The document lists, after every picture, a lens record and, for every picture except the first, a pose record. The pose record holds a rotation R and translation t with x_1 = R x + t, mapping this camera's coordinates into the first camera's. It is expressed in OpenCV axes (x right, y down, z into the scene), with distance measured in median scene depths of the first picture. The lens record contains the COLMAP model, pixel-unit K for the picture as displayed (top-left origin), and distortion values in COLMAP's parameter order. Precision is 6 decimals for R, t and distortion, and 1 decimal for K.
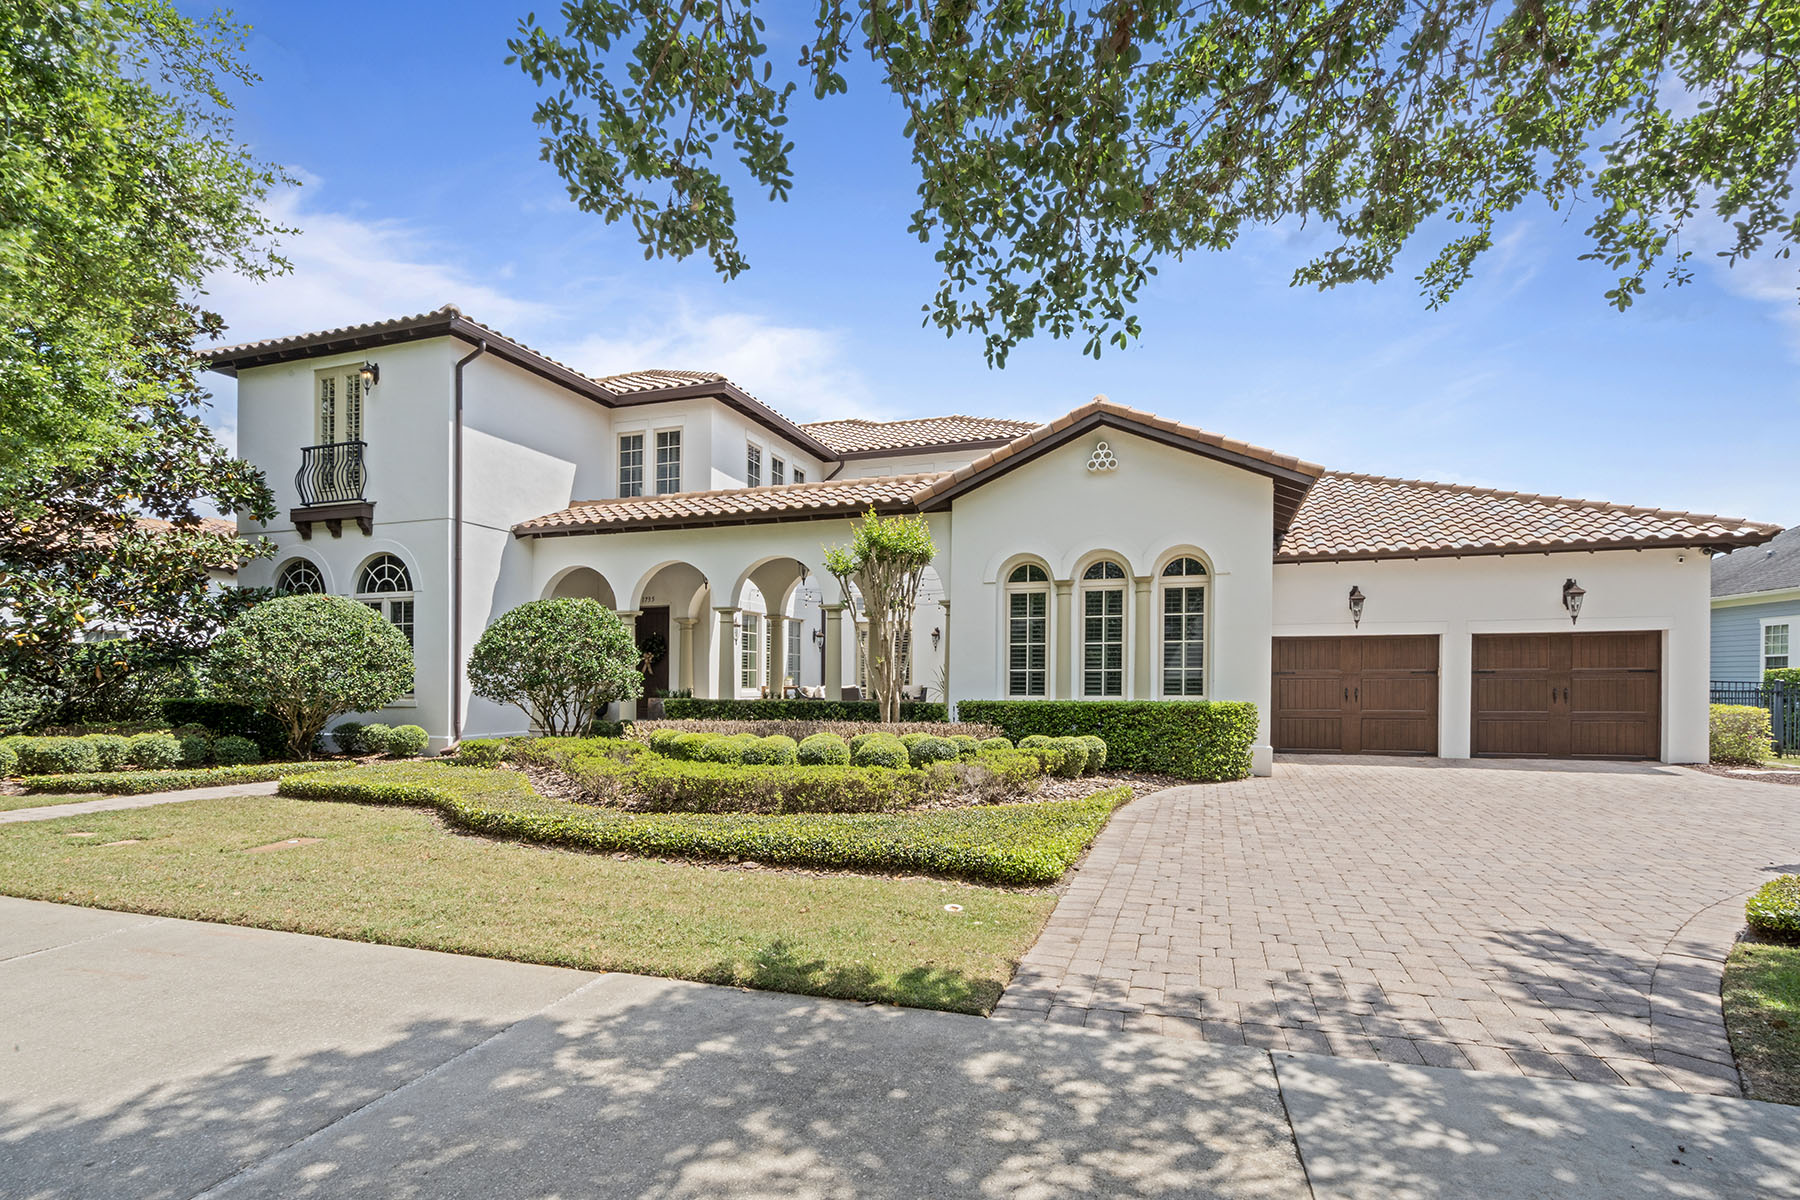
lens RADIAL K [[824.2, 0, 920.9], [0, 824.2, 661.2], [0, 0, 1]] dist [-0.000268, 0.000205]
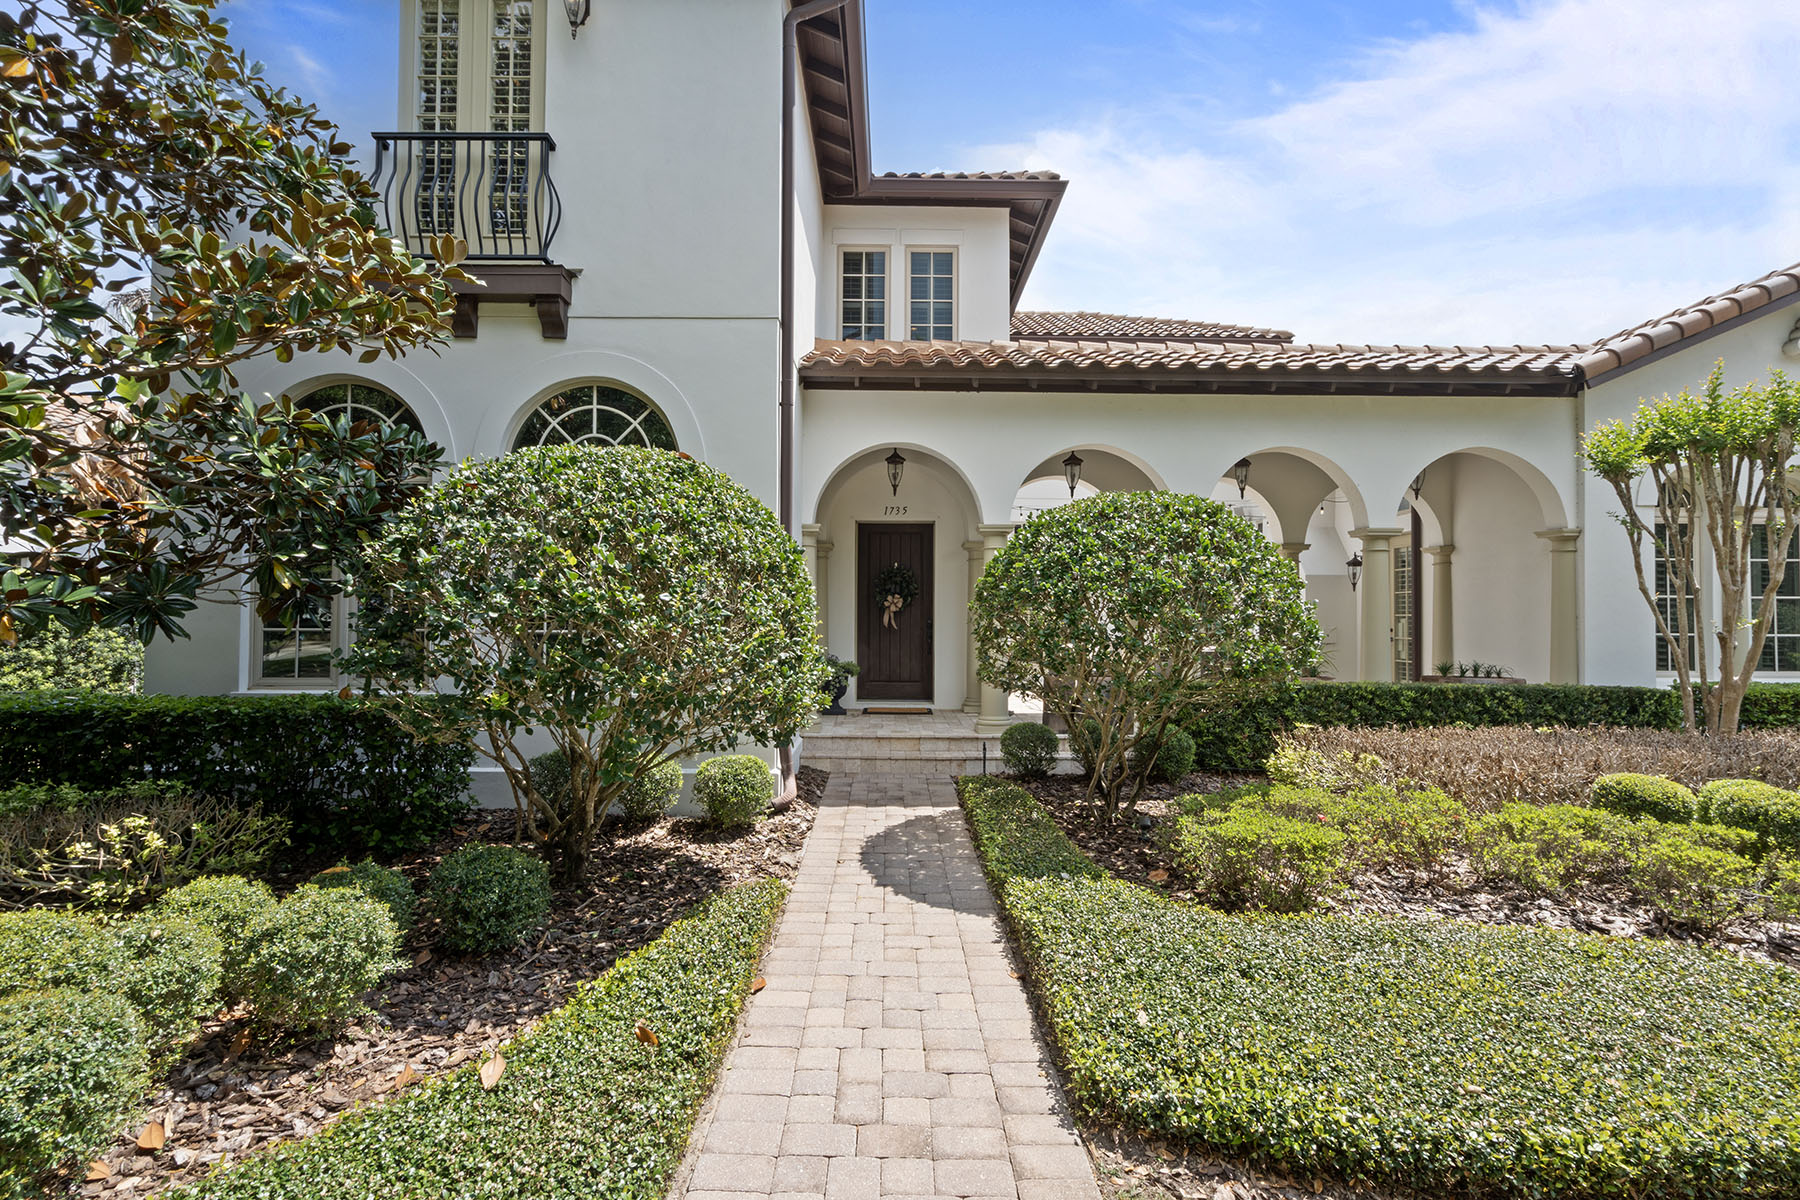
lens RADIAL K [[824.2, 0, 898.2], [0, 824.2, 612.4], [0, 0, 1]] dist [-0.000268, 0.000205]
pose [[0.944973, 0.014170, 0.326842, -0.630078], [-0.010536, 0.999861, -0.012886, 0.007357], [-0.326979, 0.008733, 0.944991, 0.487462]]
